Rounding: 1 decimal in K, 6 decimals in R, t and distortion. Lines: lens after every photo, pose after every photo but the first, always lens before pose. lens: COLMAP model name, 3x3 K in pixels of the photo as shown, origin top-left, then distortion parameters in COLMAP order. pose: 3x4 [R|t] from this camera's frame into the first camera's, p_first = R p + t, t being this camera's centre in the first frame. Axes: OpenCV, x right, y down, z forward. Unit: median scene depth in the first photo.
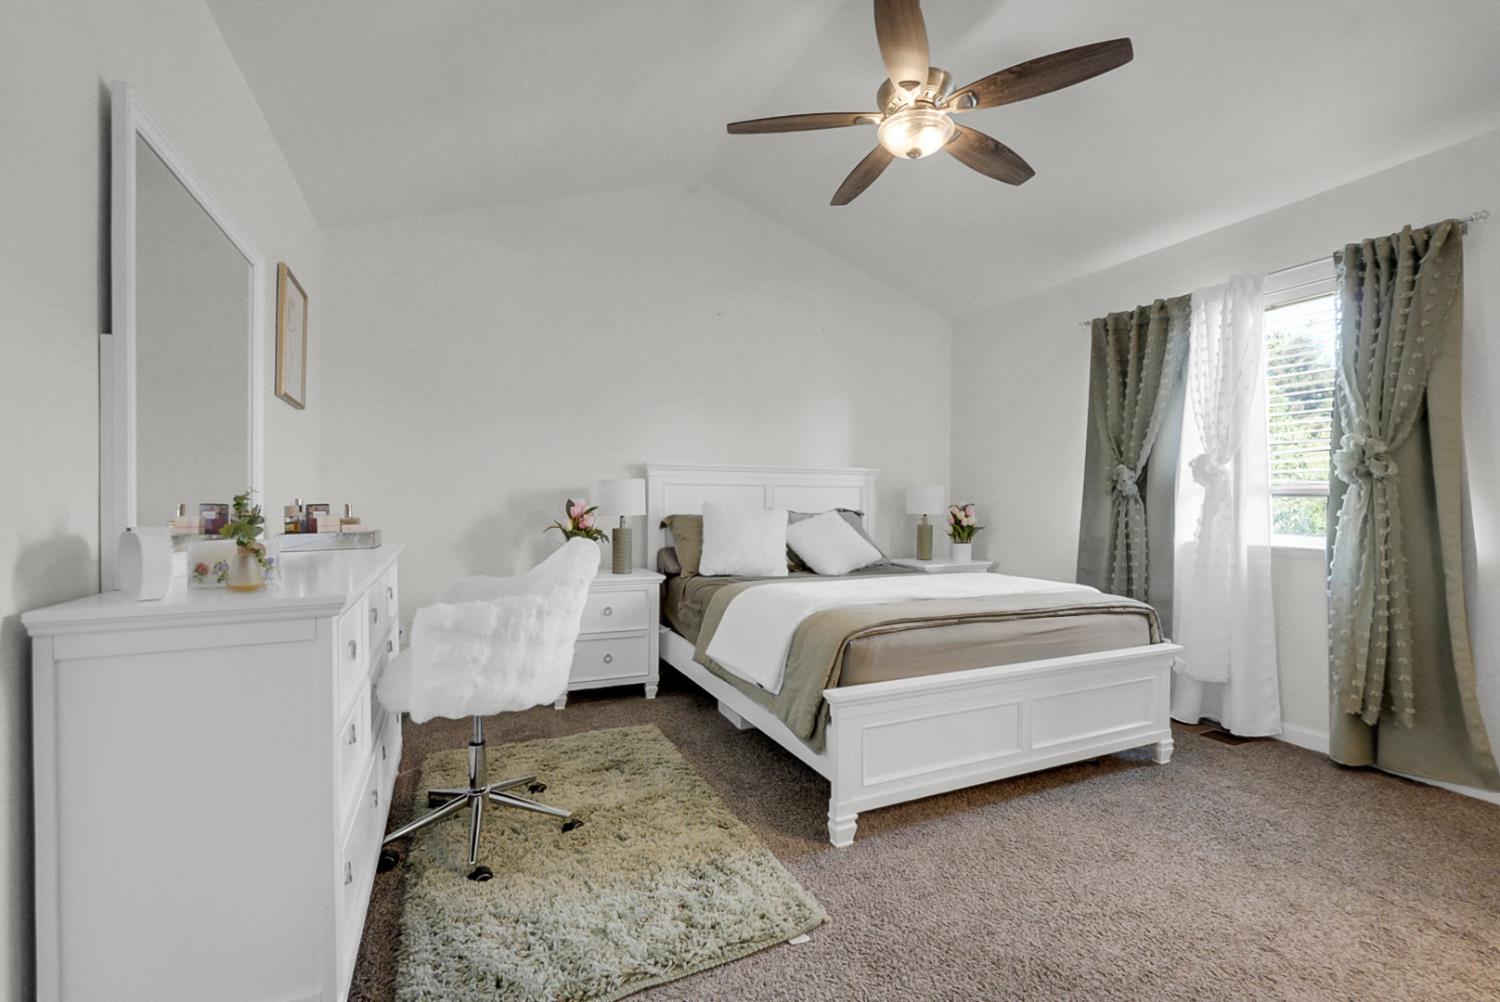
lens RADIAL K [[671.0, 0, 745.0], [0, 671.0, 508.3], [0, 0, 1]] dist [-0.011910, 0.005226]
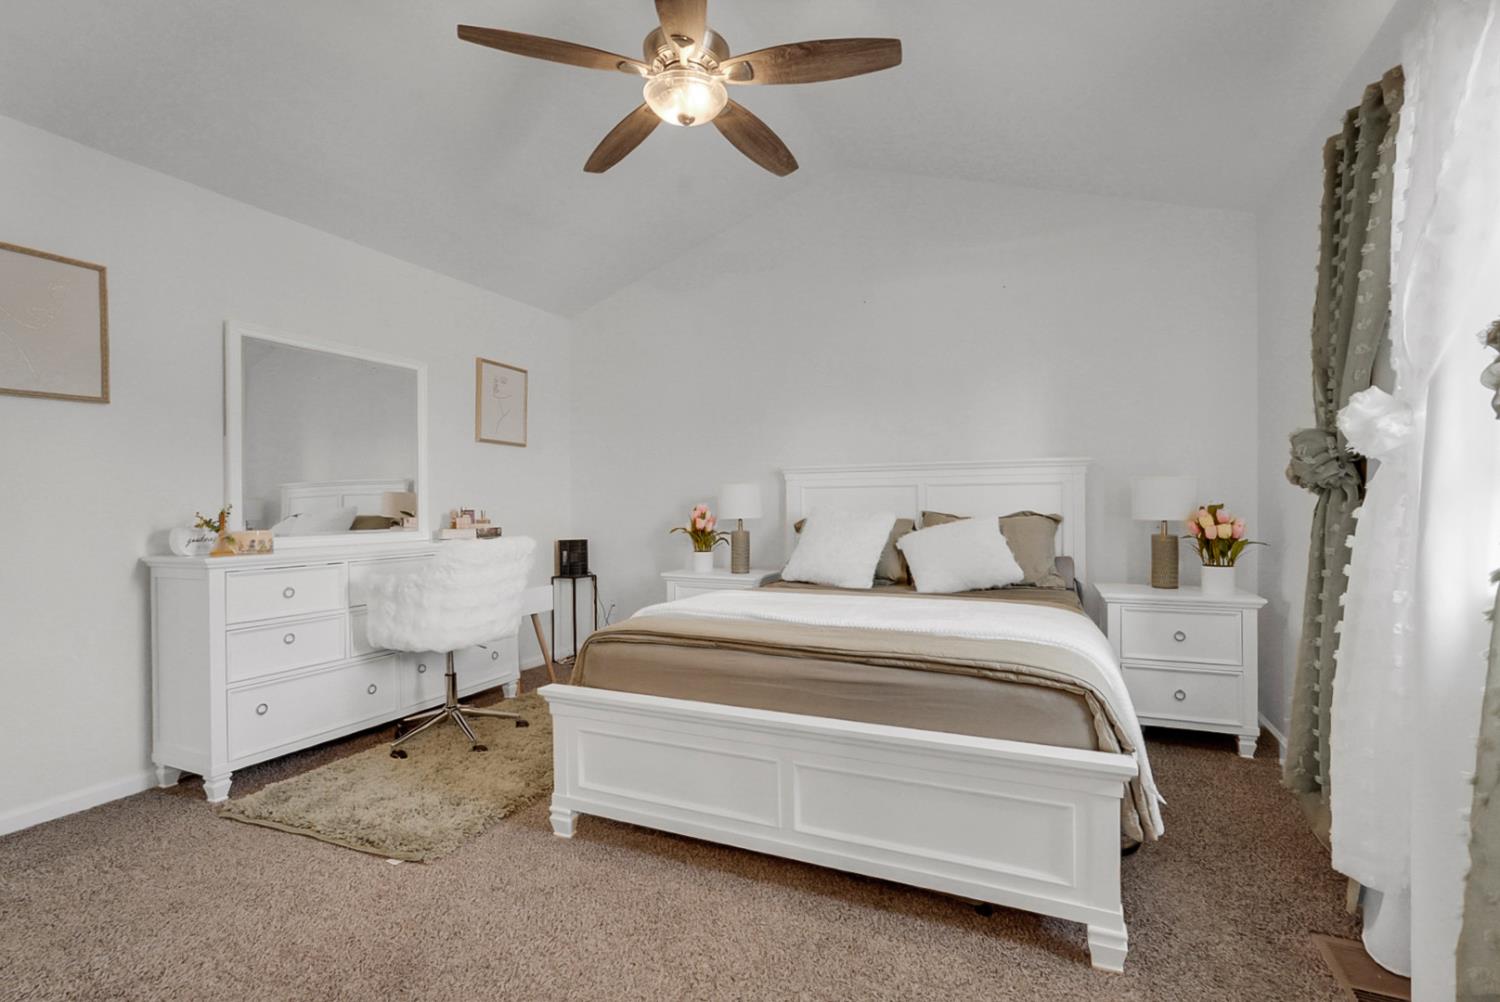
lens RADIAL K [[671.0, 0, 700.2], [0, 671.0, 505.3], [0, 0, 1]] dist [-0.011910, 0.005226]
pose [[0.642436, -0.011300, -0.766256, 0.591085], [0.003587, 0.999925, -0.011738, 0.001136], [0.766331, 0.004793, 0.642428, 0.268795]]
